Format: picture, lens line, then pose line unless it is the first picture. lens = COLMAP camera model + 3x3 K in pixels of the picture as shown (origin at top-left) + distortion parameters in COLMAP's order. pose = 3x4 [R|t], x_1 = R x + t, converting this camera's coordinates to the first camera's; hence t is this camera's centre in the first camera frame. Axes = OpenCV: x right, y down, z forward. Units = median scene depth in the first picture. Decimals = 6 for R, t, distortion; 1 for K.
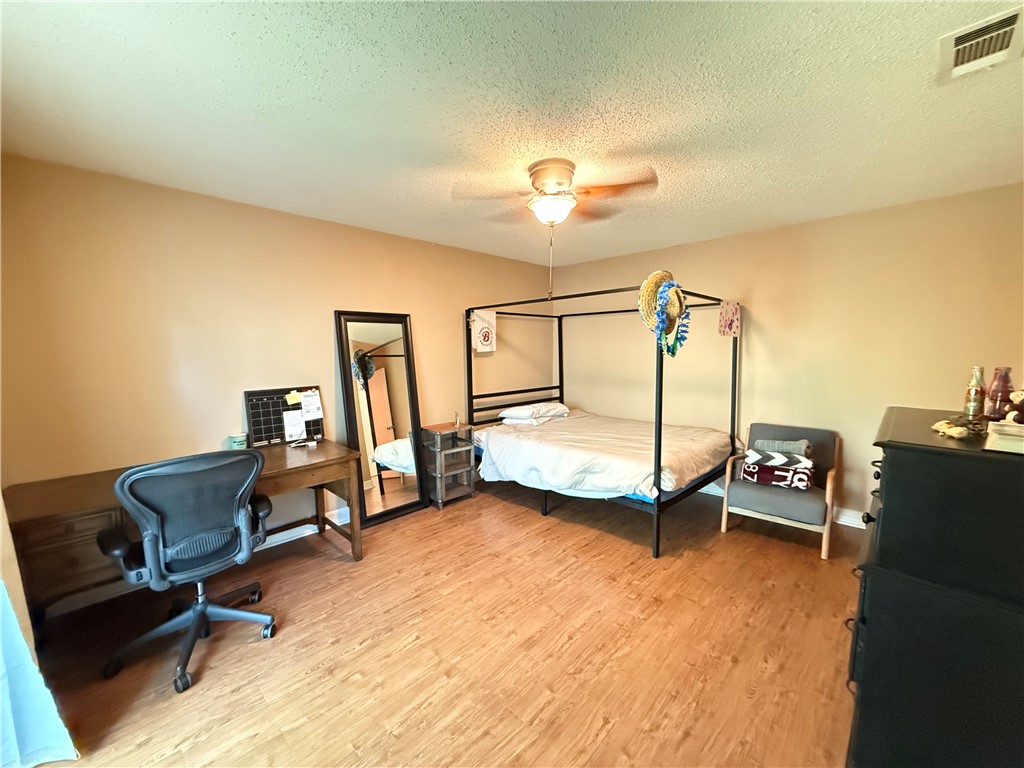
lens RADIAL K [[411.1, 0, 513.8], [0, 411.1, 386.7], [0, 0, 1]] dist [-0.002358, 0.000917]
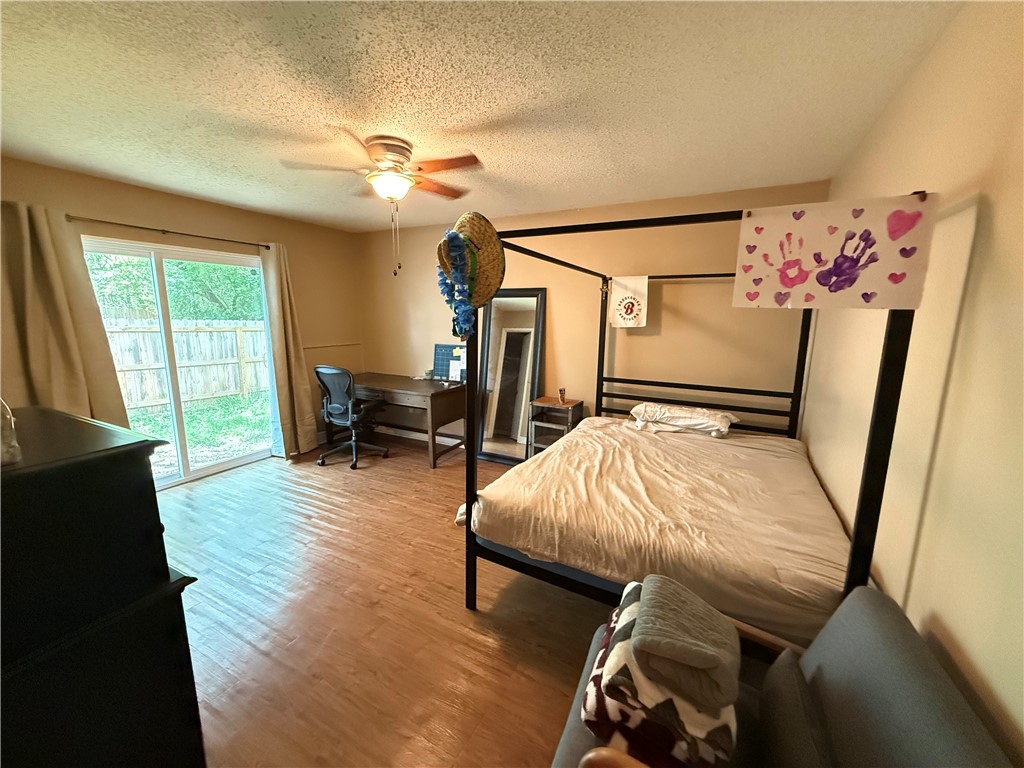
lens RADIAL K [[411.1, 0, 508.3], [0, 411.1, 387.4], [0, 0, 1]] dist [-0.002358, 0.000917]
pose [[0.274819, 0.179913, -0.944514, 0.982147], [-0.108235, 0.981882, 0.155538, -0.103106], [0.955385, 0.059485, 0.289312, 0.808699]]
